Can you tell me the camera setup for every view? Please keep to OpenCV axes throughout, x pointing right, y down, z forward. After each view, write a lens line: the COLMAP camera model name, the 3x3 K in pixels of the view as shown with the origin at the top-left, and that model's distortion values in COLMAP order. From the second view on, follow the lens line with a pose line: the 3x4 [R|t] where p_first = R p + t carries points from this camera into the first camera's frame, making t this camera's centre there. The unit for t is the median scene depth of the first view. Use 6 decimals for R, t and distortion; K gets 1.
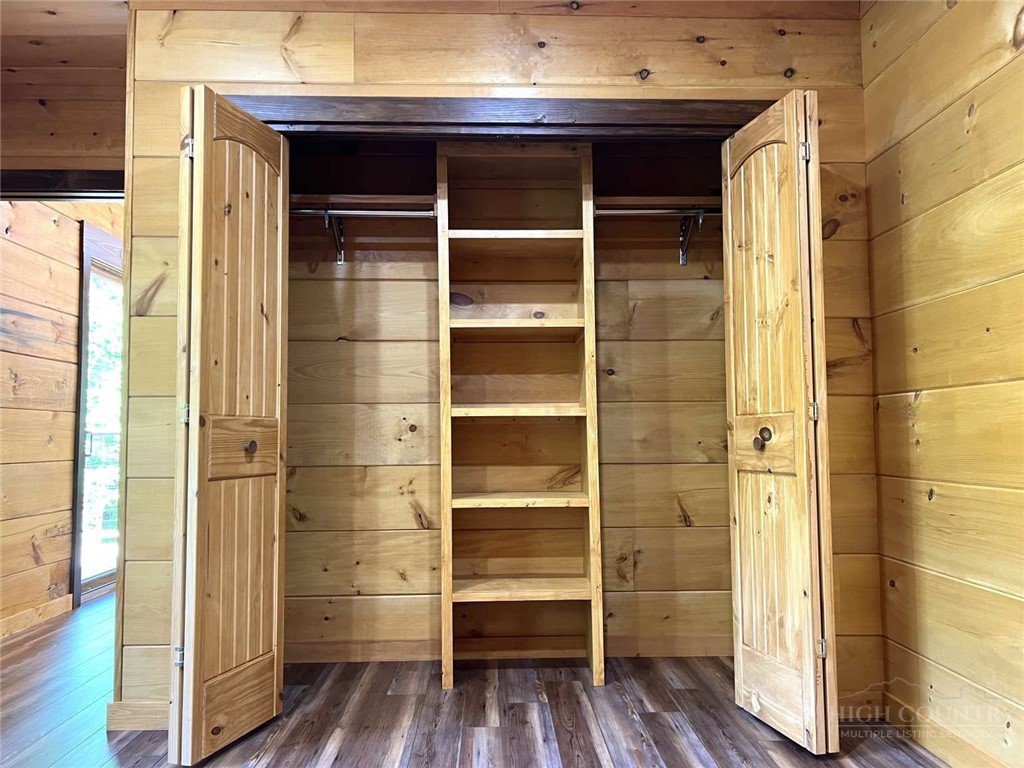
lens RADIAL K [[757.4, 0, 513.2], [0, 757.4, 388.9], [0, 0, 1]] dist [0.003843, 0.000258]
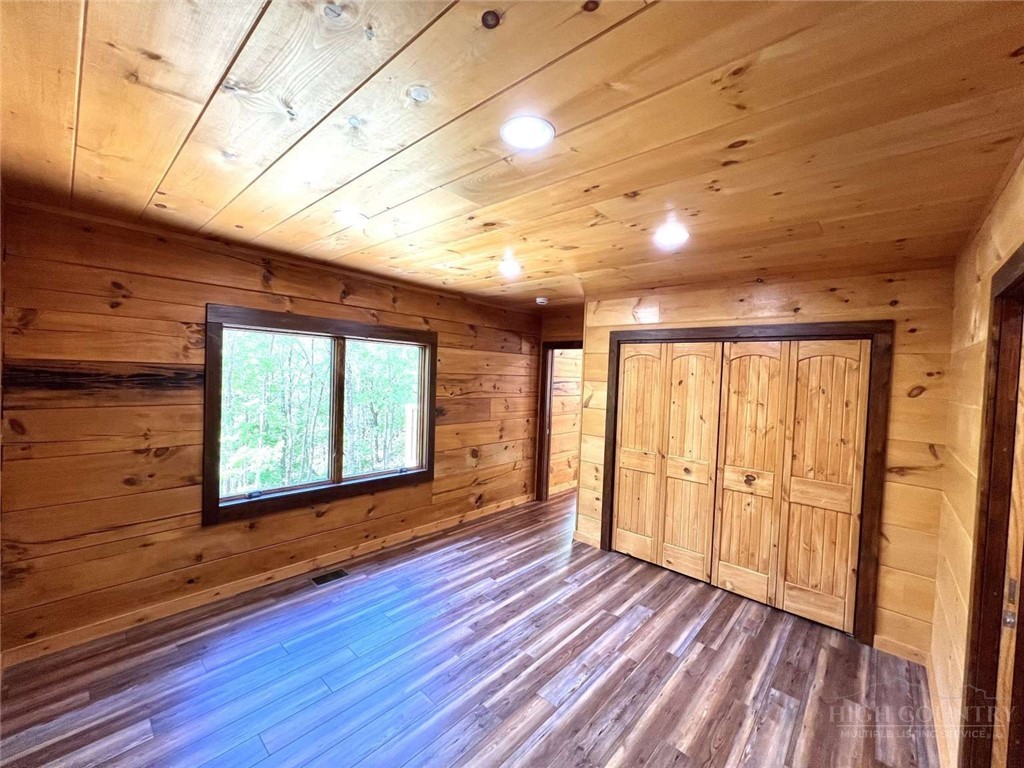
lens RADIAL K [[411.4, 0, 513.6], [0, 411.4, 382.4], [0, 0, 1]] dist [-0.001428, -0.000164]
pose [[0.718630, 0.054319, -0.693268, 0.403782], [-0.011011, 0.997708, 0.066759, -0.285432], [0.695305, -0.040342, 0.717581, -0.338574]]
